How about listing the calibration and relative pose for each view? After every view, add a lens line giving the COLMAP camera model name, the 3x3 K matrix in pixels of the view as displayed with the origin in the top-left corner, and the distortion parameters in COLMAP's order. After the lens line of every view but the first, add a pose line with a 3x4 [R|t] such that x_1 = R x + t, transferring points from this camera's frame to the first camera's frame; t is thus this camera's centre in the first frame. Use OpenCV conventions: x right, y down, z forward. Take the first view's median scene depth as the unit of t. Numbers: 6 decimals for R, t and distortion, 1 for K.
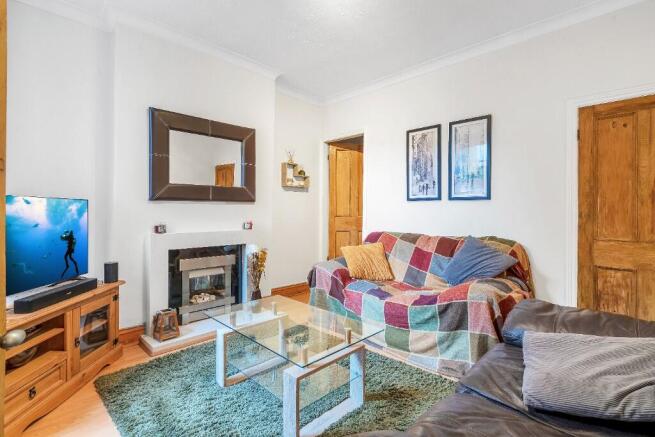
lens RADIAL K [[299.6, 0, 329.6], [0, 299.6, 215.0], [0, 0, 1]] dist [-0.001936, 0.001109]
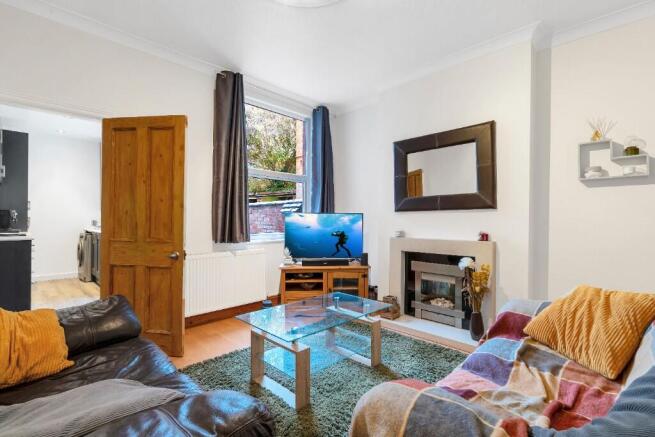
lens RADIAL K [[299.6, 0, 328.6], [0, 299.6, 218.5], [0, 0, 1]] dist [-0.001936, 0.001109]
pose [[0.000112, -0.000212, -1.000000, 0.775559], [-0.006273, 0.999980, -0.000213, -0.019478], [0.999980, 0.006273, 0.000110, 0.747612]]
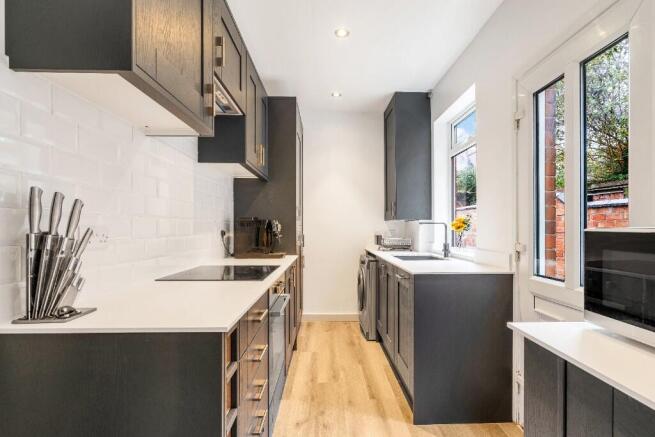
lens RADIAL K [[299.6, 0, 328.1], [0, 299.6, 221.4], [0, 0, 1]] dist [-0.001936, 0.001109]
pose [[-0.704019, -0.010124, -0.710109, 0.512294], [-0.003086, 0.999933, -0.011197, -0.025006], [0.710174, -0.005691, -0.704003, 0.520928]]
